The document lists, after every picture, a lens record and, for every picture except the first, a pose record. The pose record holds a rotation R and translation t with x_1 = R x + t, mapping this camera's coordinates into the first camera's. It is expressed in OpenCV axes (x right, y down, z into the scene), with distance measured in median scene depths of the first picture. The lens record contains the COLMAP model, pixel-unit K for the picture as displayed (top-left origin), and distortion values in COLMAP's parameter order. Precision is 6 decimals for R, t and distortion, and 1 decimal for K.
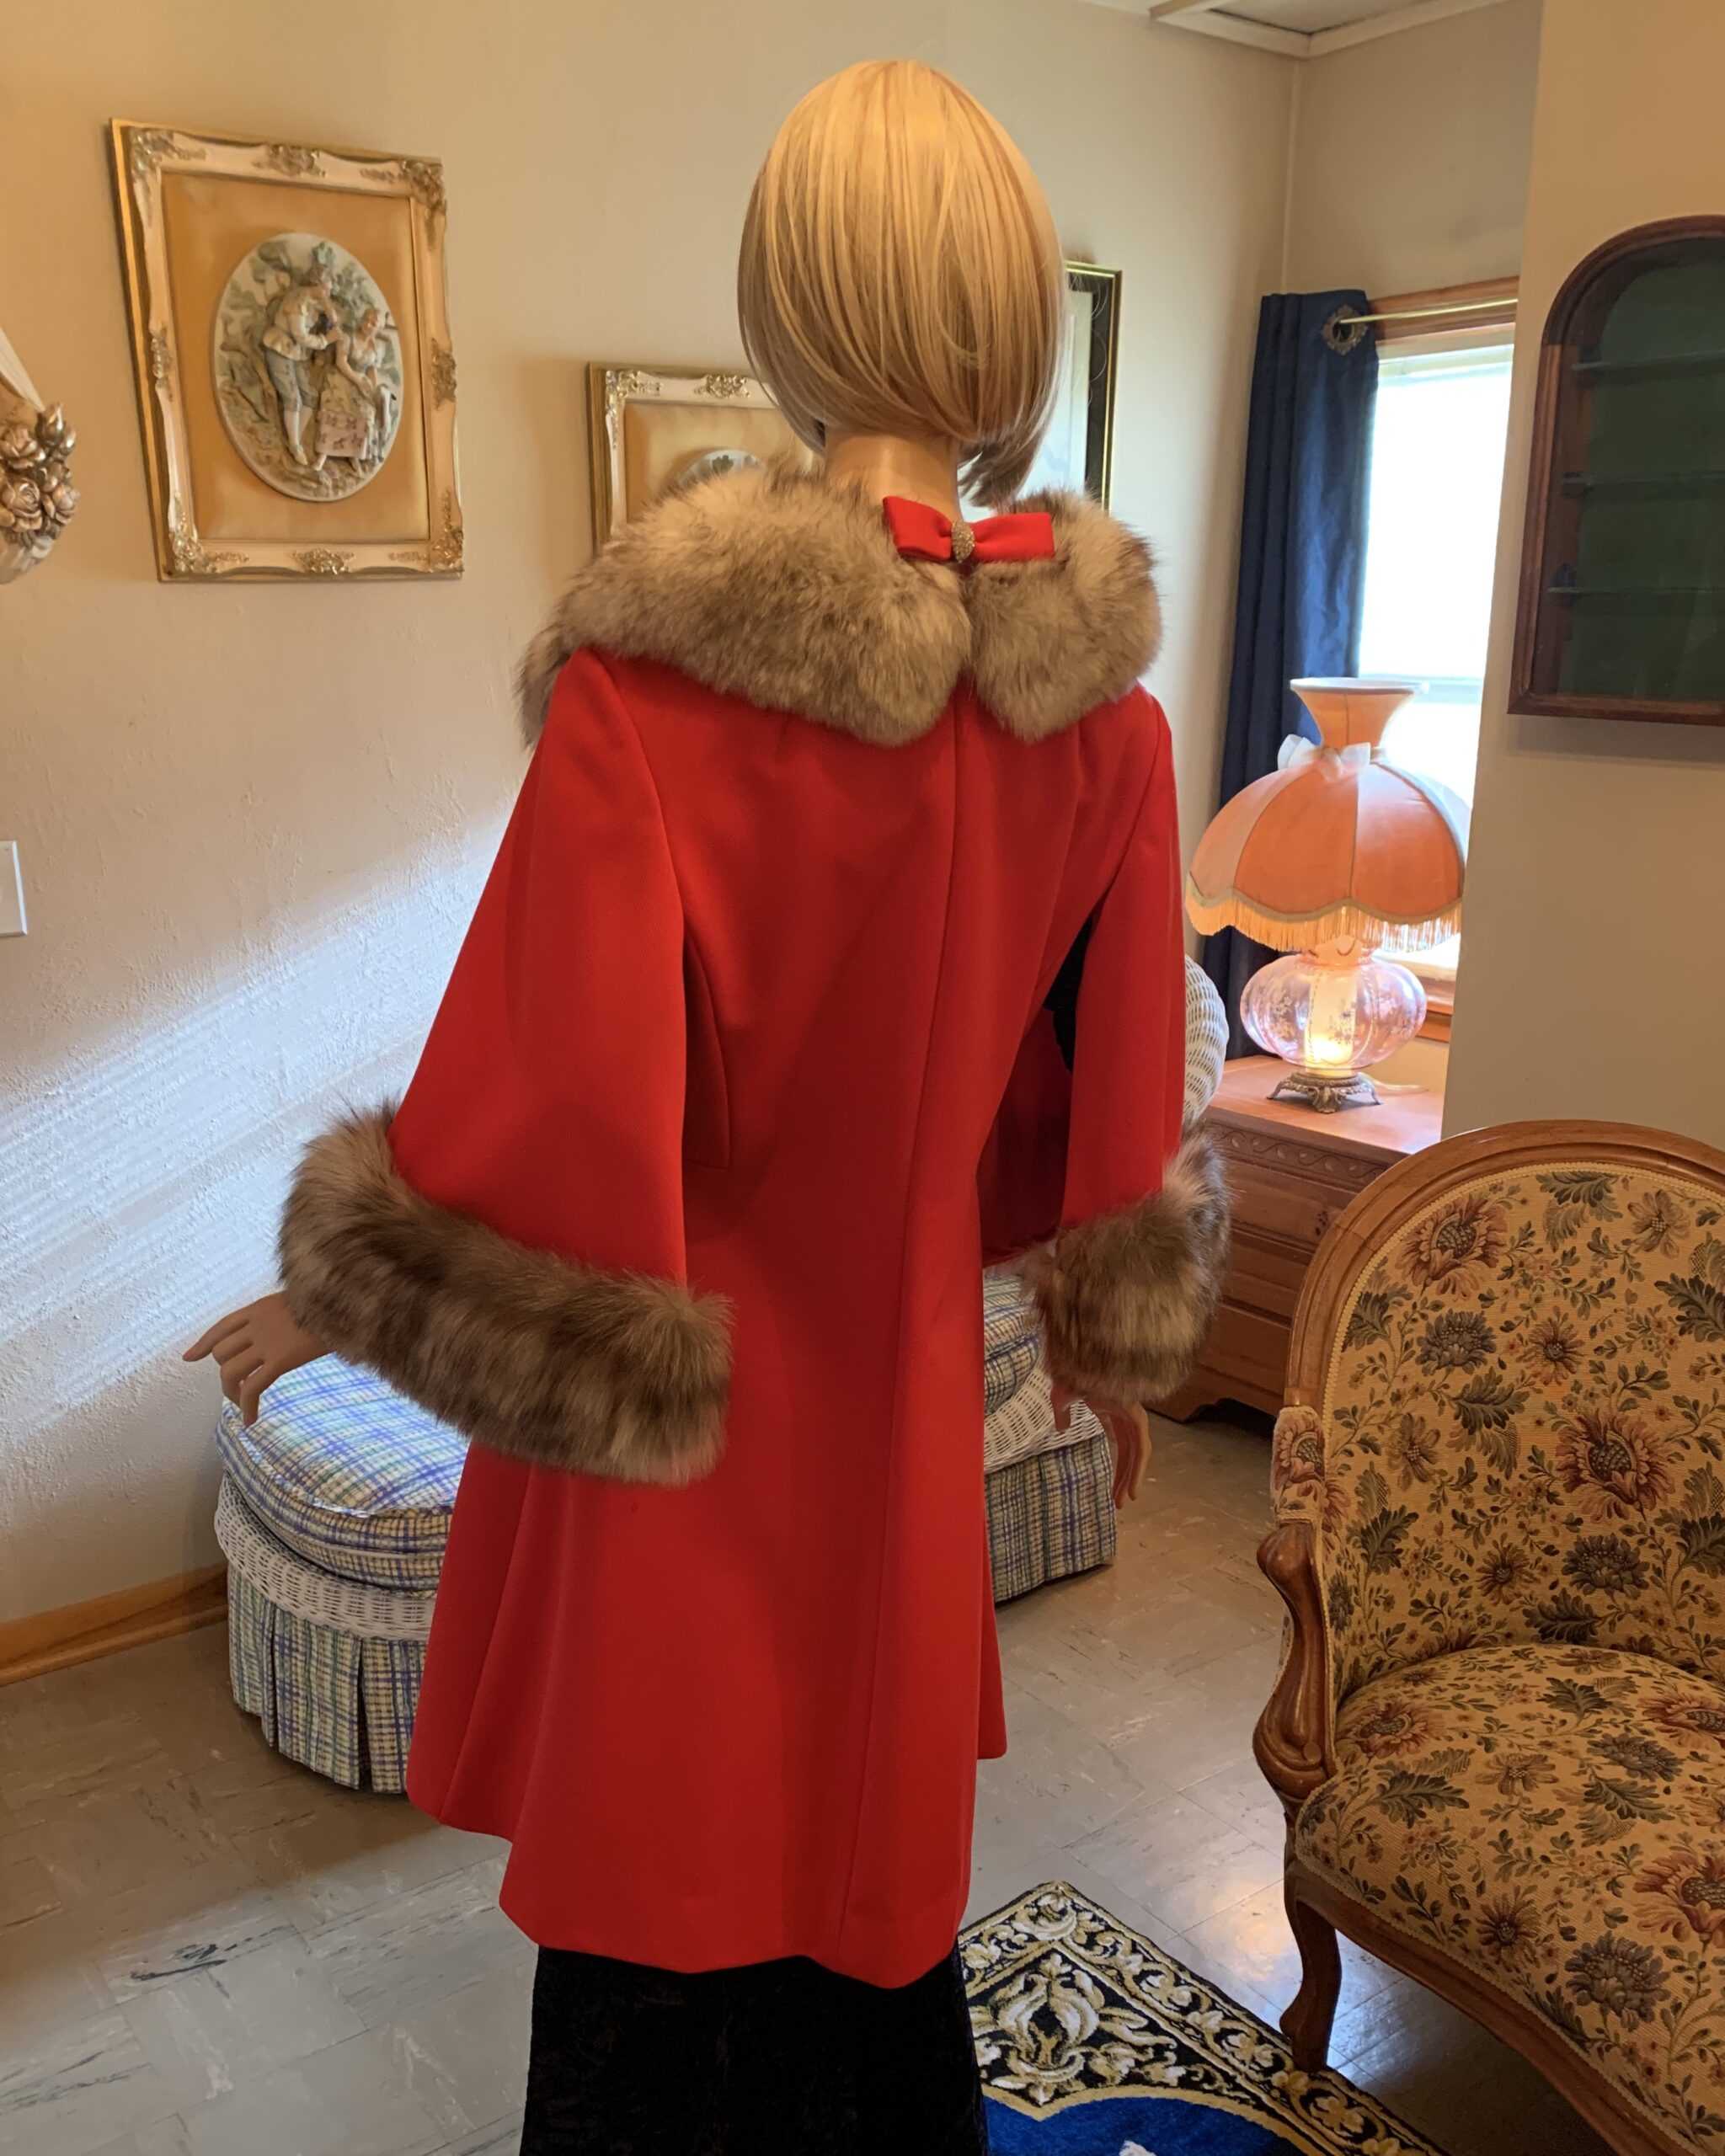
lens RADIAL K [[1638.1, 0, 862.5], [0, 1638.1, 1078.0], [0, 0, 1]] dist [-0.051146, -0.002818]
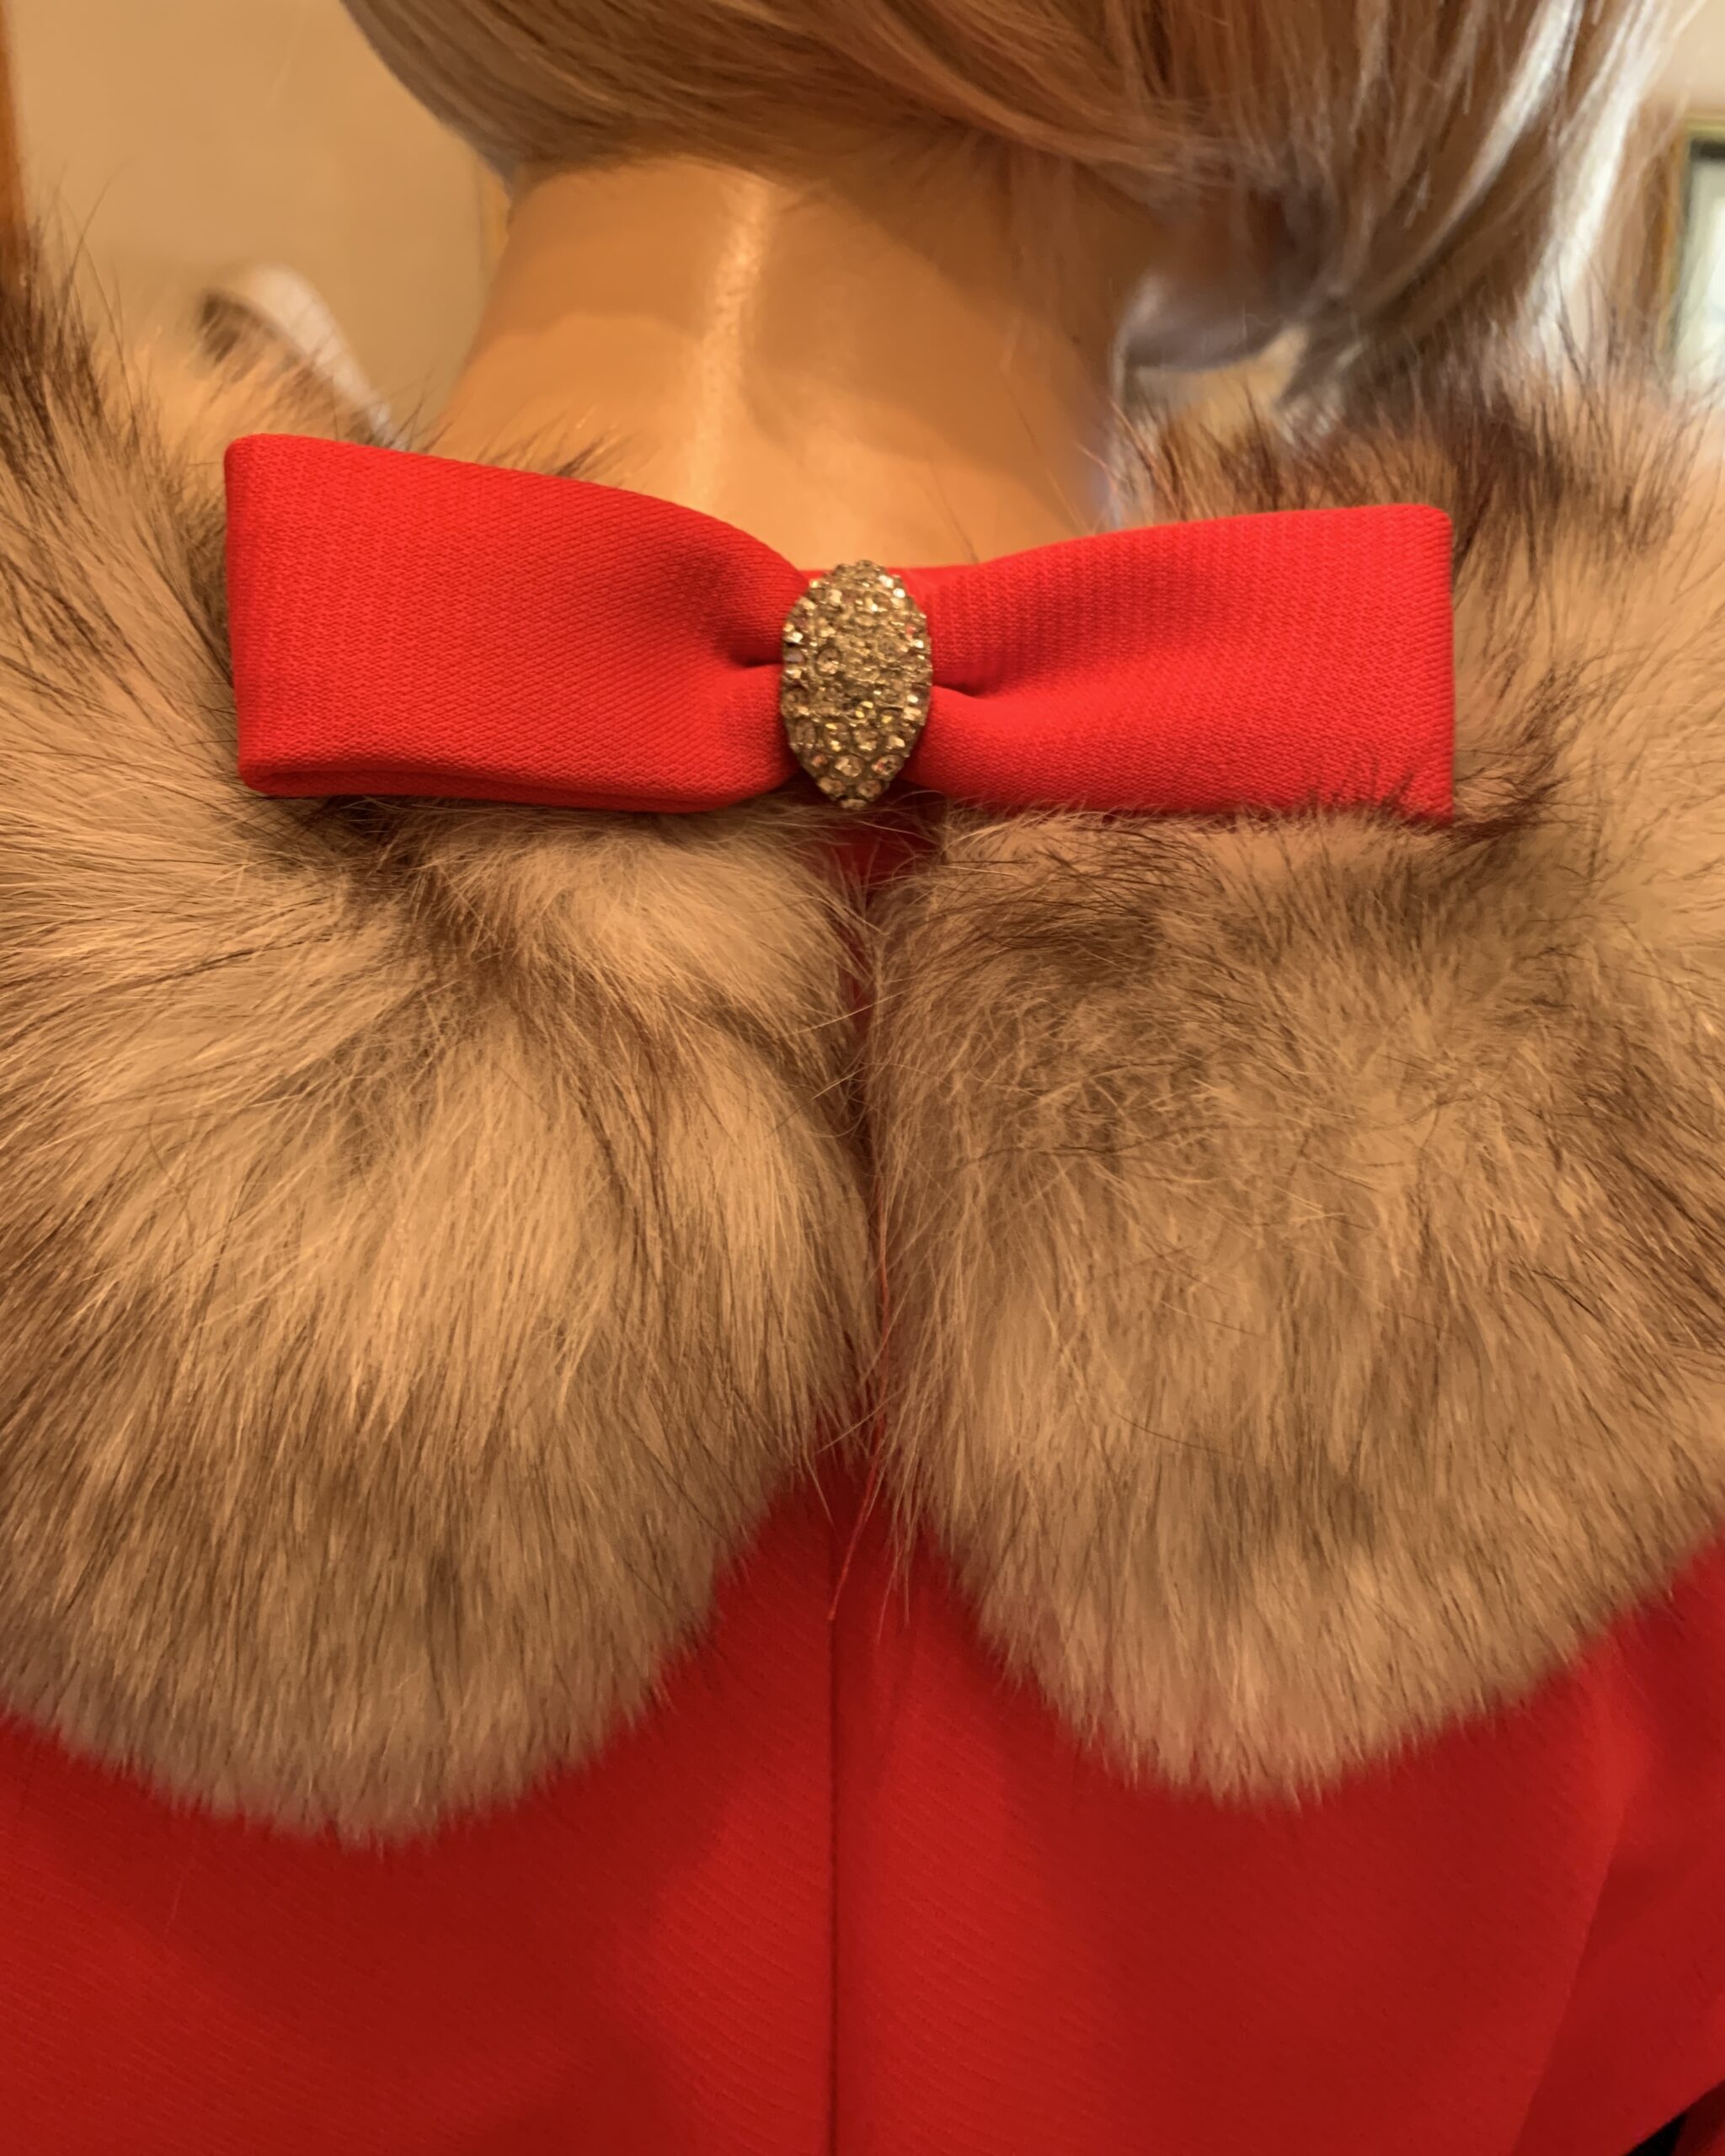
lens RADIAL K [[1638.1, 0, 862.5], [0, 1638.1, 1078.0], [0, 0, 1]] dist [-0.051146, -0.002818]
pose [[0.911933, 0.089878, -0.400374, 0.131679], [-0.103727, 0.994521, -0.013005, -0.286711], [0.397012, 0.053389, 0.916259, 0.846317]]
